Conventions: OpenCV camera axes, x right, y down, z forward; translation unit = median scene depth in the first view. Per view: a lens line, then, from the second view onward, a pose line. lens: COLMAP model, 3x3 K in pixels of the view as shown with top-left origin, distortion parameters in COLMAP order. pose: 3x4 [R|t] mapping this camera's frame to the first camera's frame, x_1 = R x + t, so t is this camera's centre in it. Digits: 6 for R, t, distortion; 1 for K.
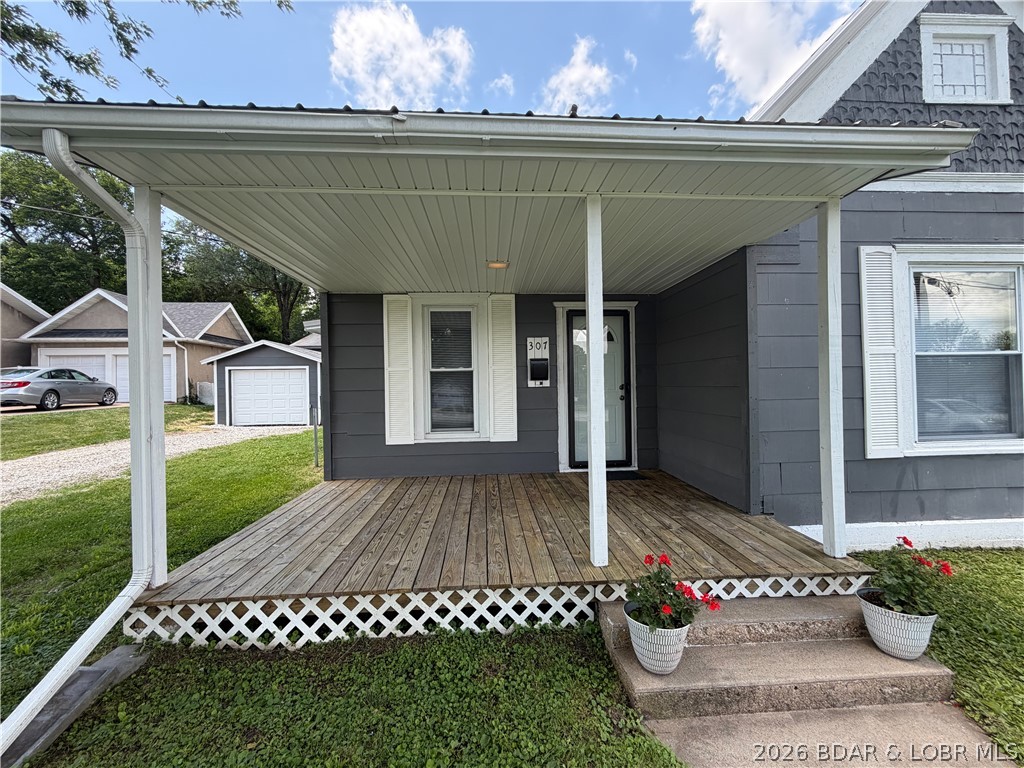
lens RADIAL K [[408.9, 0, 508.4], [0, 408.9, 382.2], [0, 0, 1]] dist [0.000150, 0.000396]
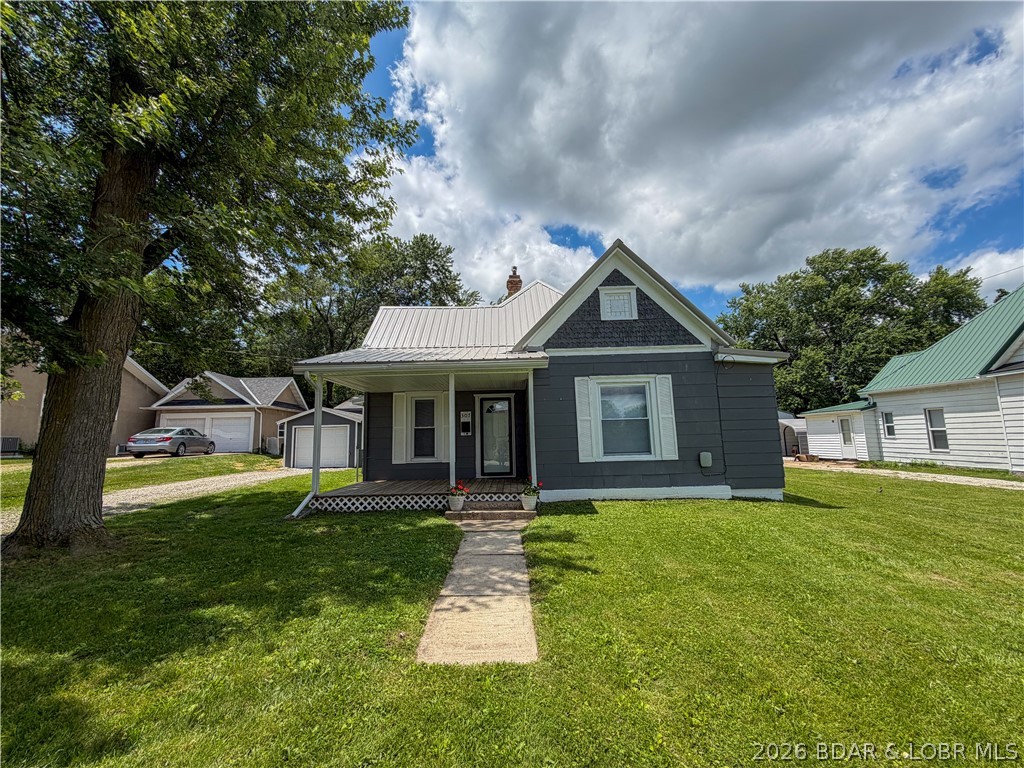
lens RADIAL K [[408.9, 0, 510.1], [0, 408.9, 387.5], [0, 0, 1]] dist [0.000150, 0.000396]
pose [[0.998084, -0.016278, -0.059695, 0.425861], [0.009039, 0.992782, -0.119591, 0.019946], [0.061211, 0.118823, 0.991027, -1.060952]]
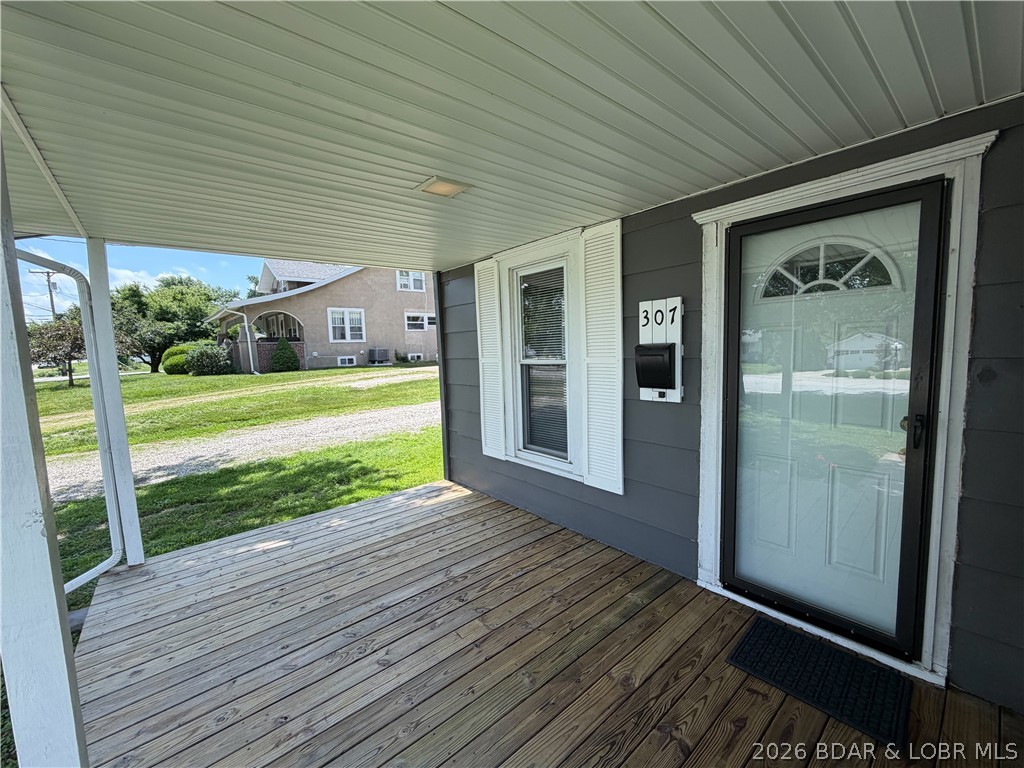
lens RADIAL K [[408.9, 0, 513.3], [0, 408.9, 384.9], [0, 0, 1]] dist [0.000150, 0.000396]
pose [[0.595903, 0.069277, -0.800063, 0.365183], [0.027470, 0.993930, 0.106525, -0.066103], [0.802586, -0.085457, 0.590383, 0.574882]]
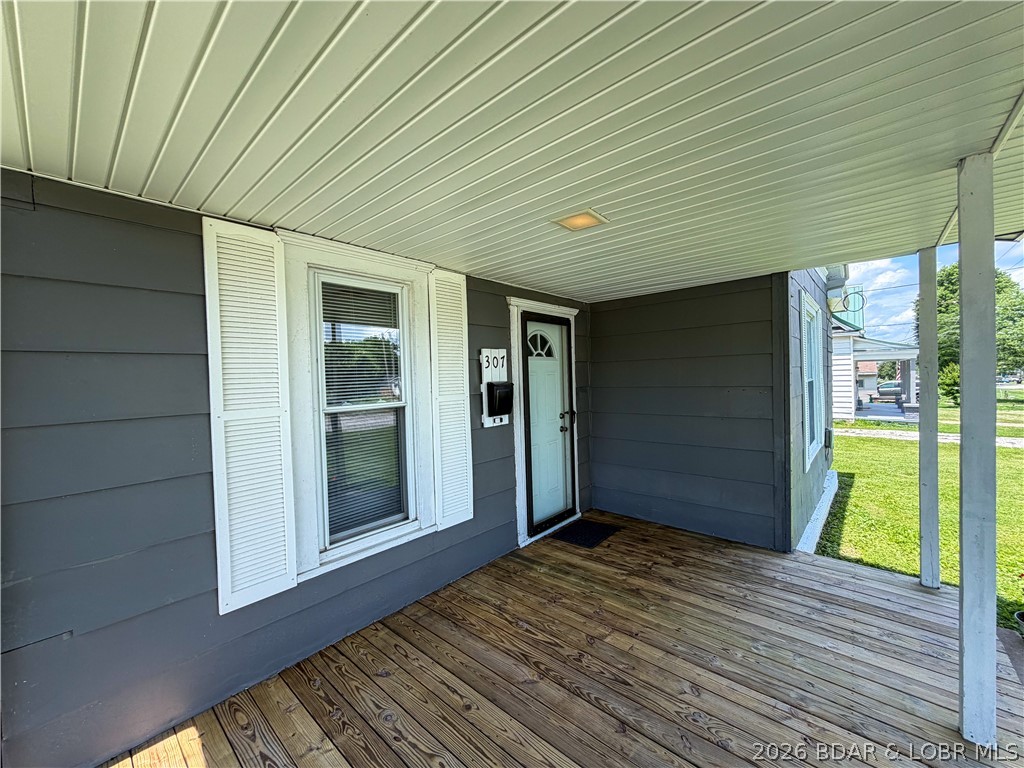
lens RADIAL K [[408.9, 0, 508.4], [0, 408.9, 384.9], [0, 0, 1]] dist [0.000150, 0.000396]
pose [[0.711217, -0.019518, 0.702701, -0.366960], [0.014489, 0.999809, 0.013106, -0.061485], [-0.702823, 0.000860, 0.711364, 0.534038]]
